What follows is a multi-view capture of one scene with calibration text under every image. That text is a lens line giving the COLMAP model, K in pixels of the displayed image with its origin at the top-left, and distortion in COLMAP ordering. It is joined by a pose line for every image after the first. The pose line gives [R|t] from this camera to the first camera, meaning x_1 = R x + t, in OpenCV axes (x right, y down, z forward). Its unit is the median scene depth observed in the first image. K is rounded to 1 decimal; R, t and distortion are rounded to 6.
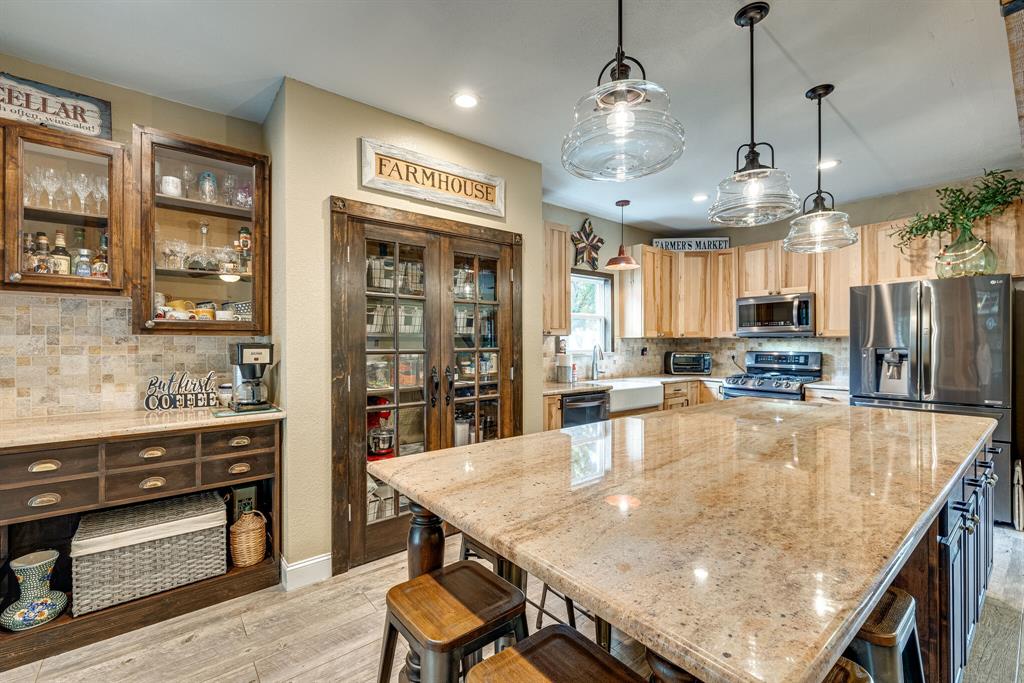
lens RADIAL K [[429.3, 0, 512.4], [0, 429.3, 339.4], [0, 0, 1]] dist [-0.001721, -0.000315]
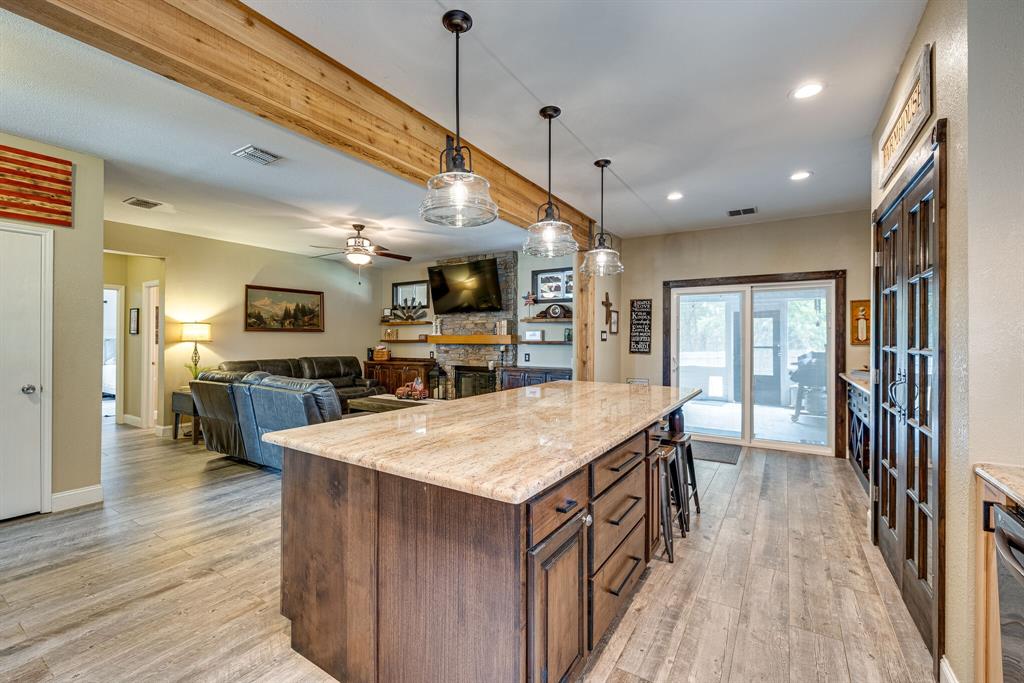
lens RADIAL K [[429.3, 0, 505.9], [0, 429.3, 338.4], [0, 0, 1]] dist [-0.001721, -0.000315]
pose [[-0.949277, 0.001125, -0.314439, 0.494524], [0.002296, 0.999992, -0.003355, 0.002547], [0.314433, -0.003907, -0.949272, 0.993534]]
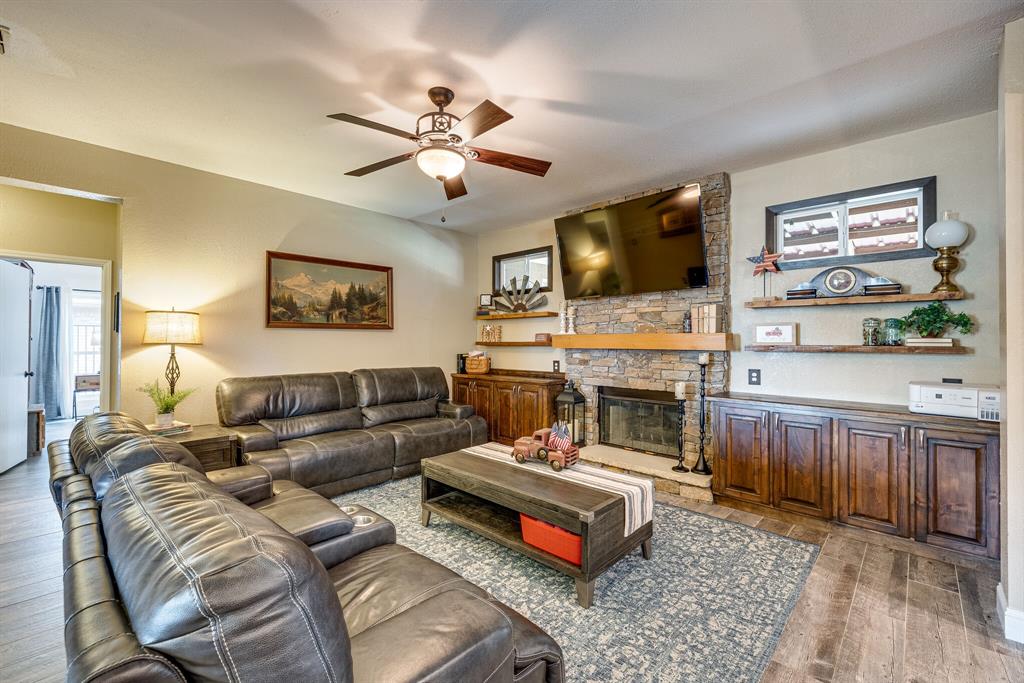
lens RADIAL K [[429.3, 0, 507.8], [0, 429.3, 342.9], [0, 0, 1]] dist [-0.001721, -0.000315]
pose [[-0.991602, 0.000580, -0.129325, 0.494403], [0.000073, 0.999992, 0.003930, -0.000035], [0.129326, 0.003888, -0.991594, 0.246597]]
